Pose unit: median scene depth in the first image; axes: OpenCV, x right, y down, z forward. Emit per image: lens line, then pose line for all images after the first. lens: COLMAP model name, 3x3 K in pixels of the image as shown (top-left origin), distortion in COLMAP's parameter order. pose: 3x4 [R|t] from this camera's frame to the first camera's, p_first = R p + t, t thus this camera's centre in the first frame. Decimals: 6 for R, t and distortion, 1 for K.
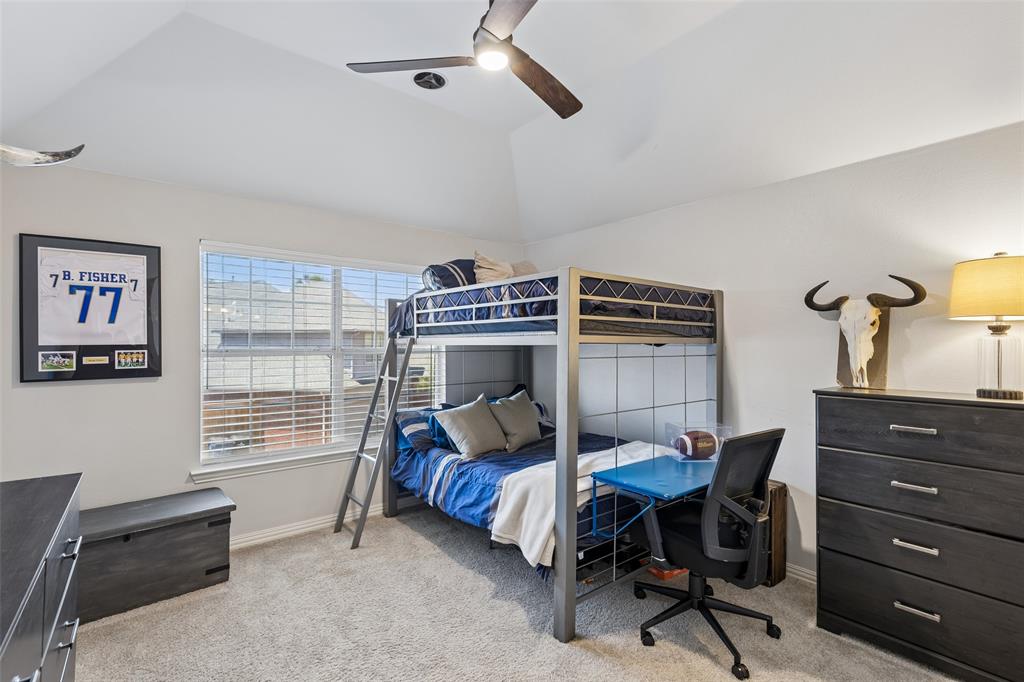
lens RADIAL K [[459.9, 0, 513.7], [0, 459.9, 344.5], [0, 0, 1]] dist [0.010307, 0.000110]
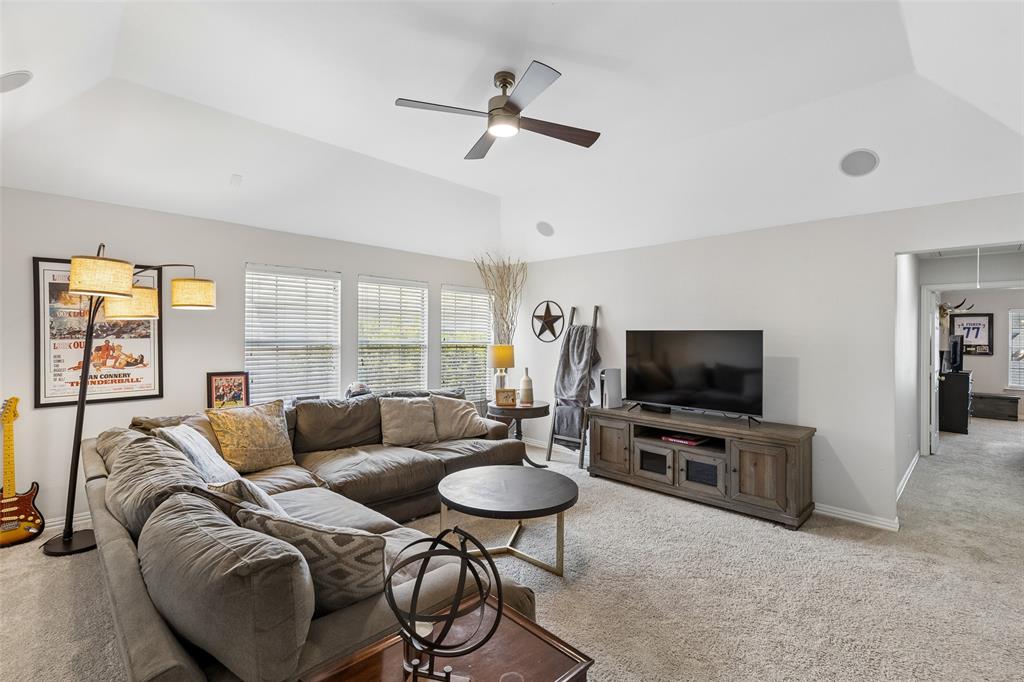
lens RADIAL K [[457.2, 0, 508.5], [0, 457.2, 339.1], [0, 0, 1]] dist [0.007087, -0.000802]
pose [[0.101523, -0.003386, -0.994827, 1.445563], [-0.012427, 0.999912, -0.004672, 0.012487], [0.994756, 0.012837, 0.101472, -1.860622]]
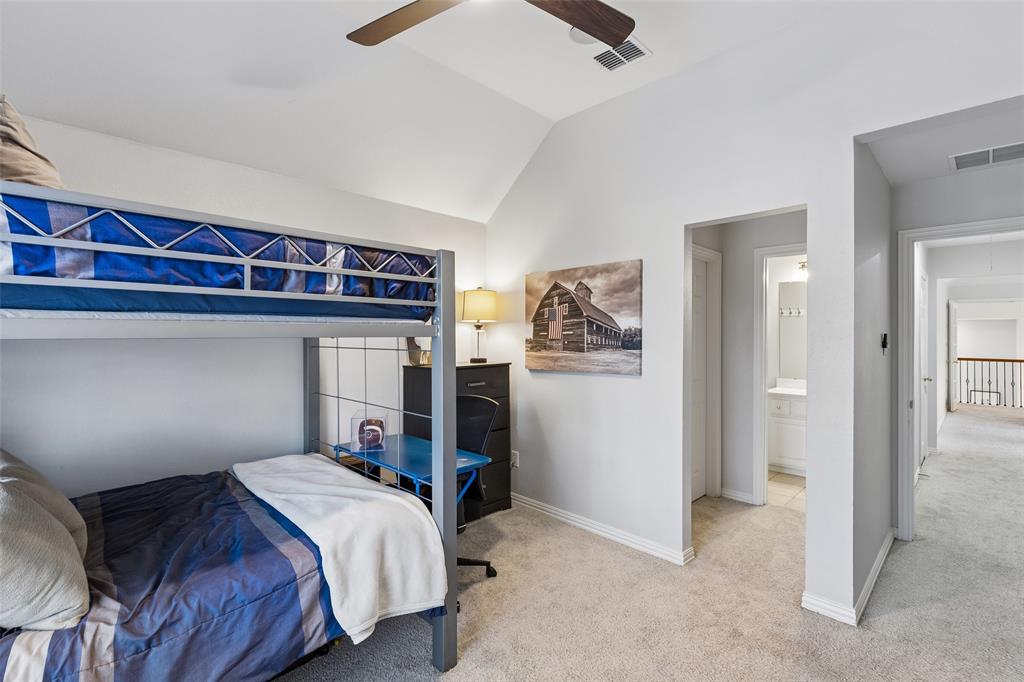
lens RADIAL K [[457.2, 0, 508.5], [0, 457.2, 339.1], [0, 0, 1]] dist [0.007087, -0.000802]
pose [[-0.094451, -0.011623, 0.995462, -0.830317], [0.002487, 0.999926, 0.011911, -0.004321], [-0.995526, 0.003601, -0.094415, 1.016090]]
